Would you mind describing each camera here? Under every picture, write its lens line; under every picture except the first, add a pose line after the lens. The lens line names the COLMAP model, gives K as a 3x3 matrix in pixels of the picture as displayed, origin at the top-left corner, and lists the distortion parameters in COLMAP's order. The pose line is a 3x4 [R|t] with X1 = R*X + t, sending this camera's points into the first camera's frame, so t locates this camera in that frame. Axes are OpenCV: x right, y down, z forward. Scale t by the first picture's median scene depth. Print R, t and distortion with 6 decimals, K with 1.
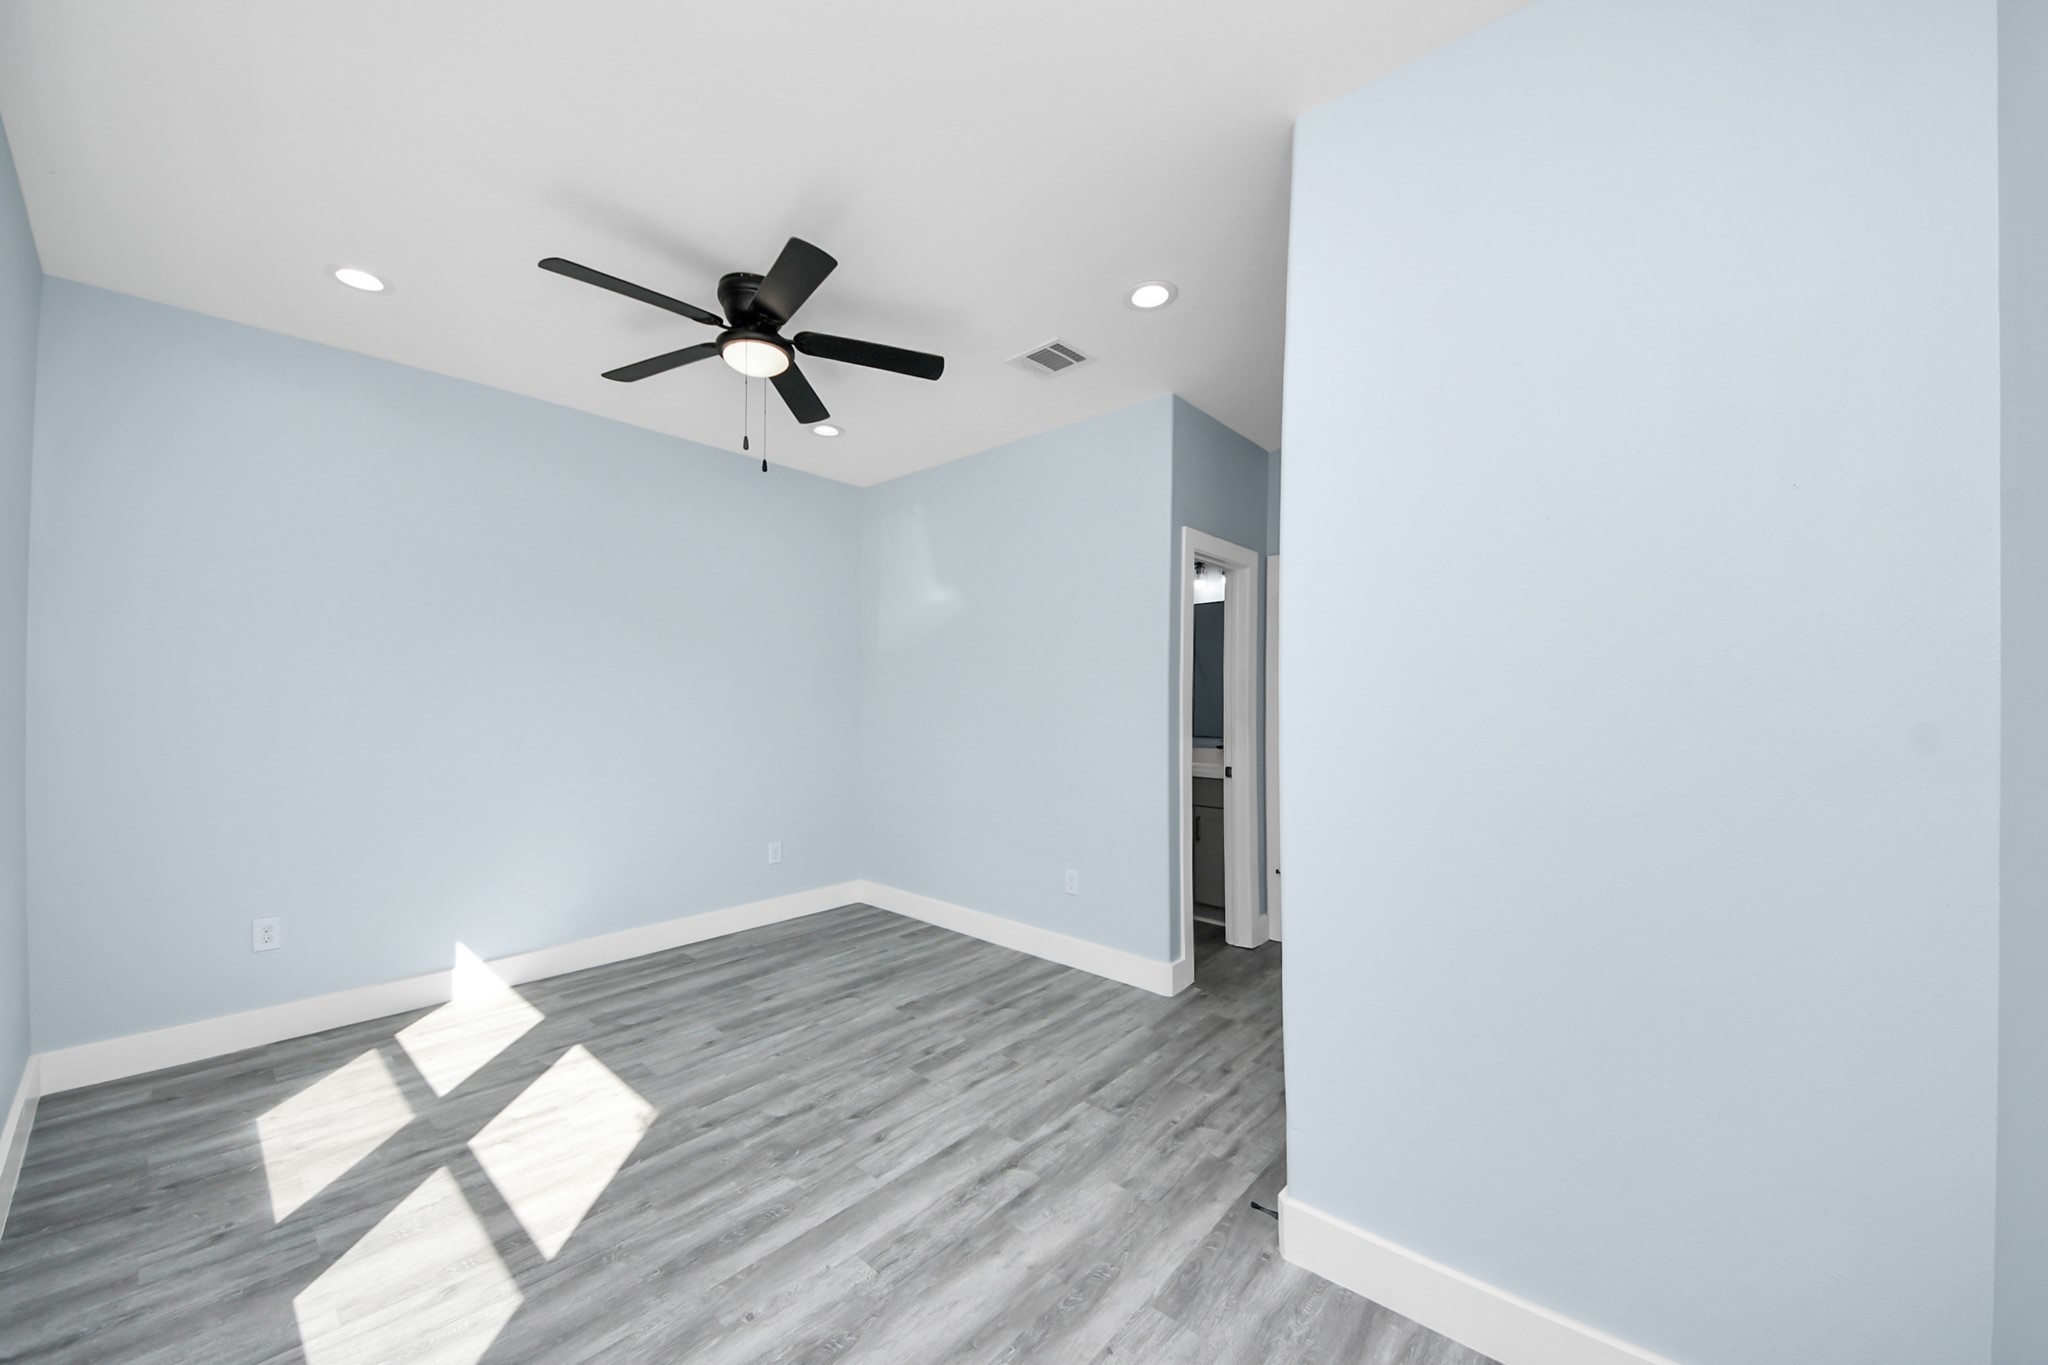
lens RADIAL K [[765.1, 0, 1024.0], [0, 765.1, 682.5], [0, 0, 1]] dist [0.044834, -0.024193]
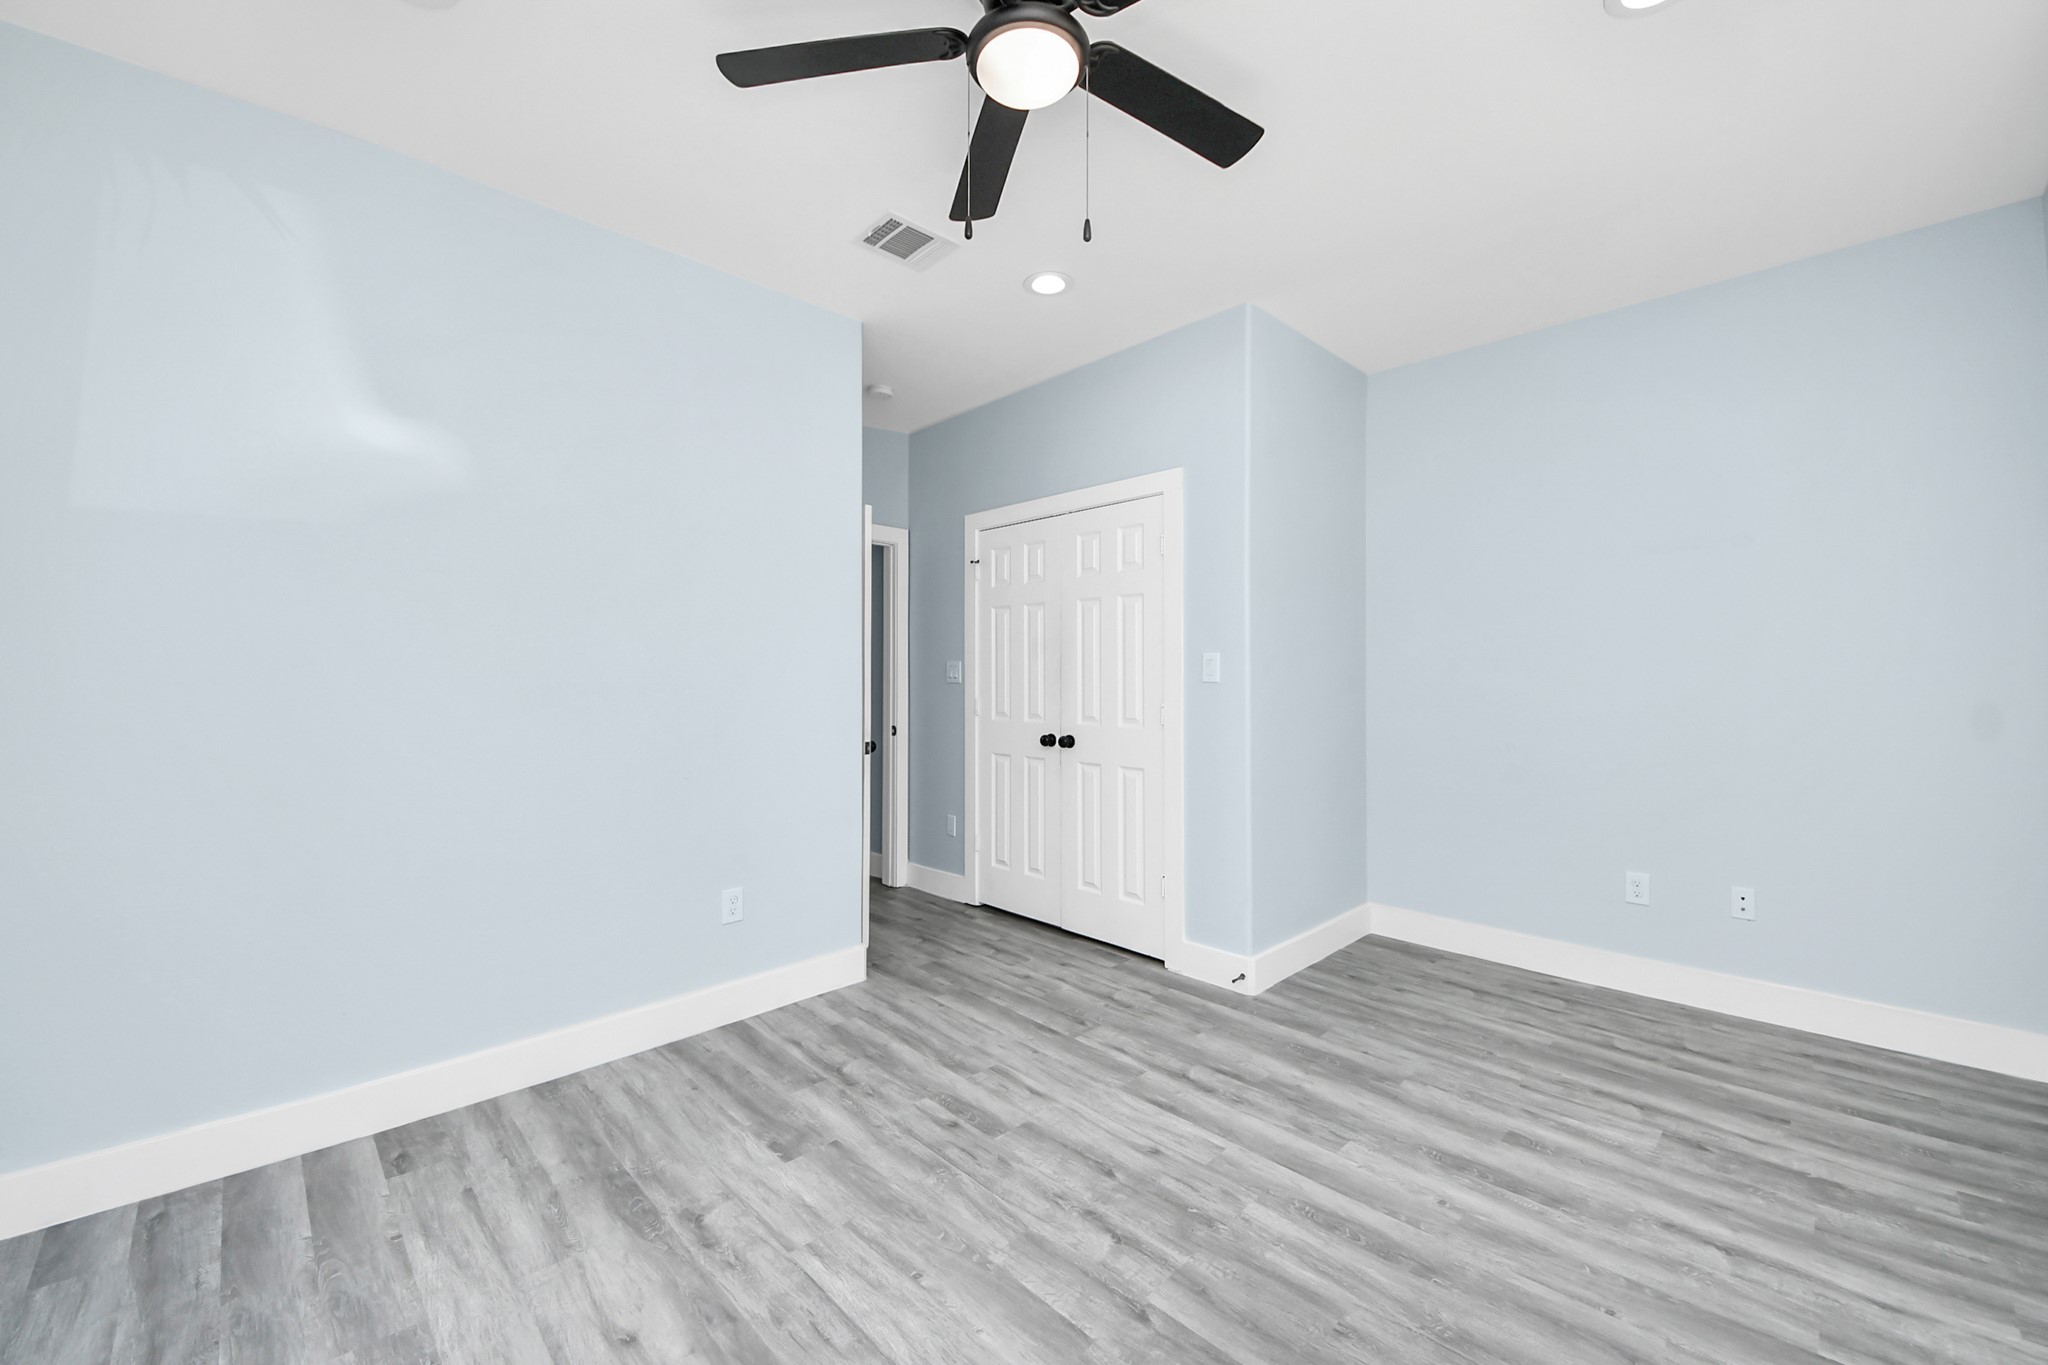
lens RADIAL K [[765.1, 0, 1024.0], [0, 765.1, 682.5], [0, 0, 1]] dist [0.044834, -0.024193]
pose [[0.083161, -0.011182, 0.996473, -1.049007], [-0.020255, 0.999712, 0.012909, 0.039125], [-0.996330, -0.021257, 0.082911, 1.053131]]
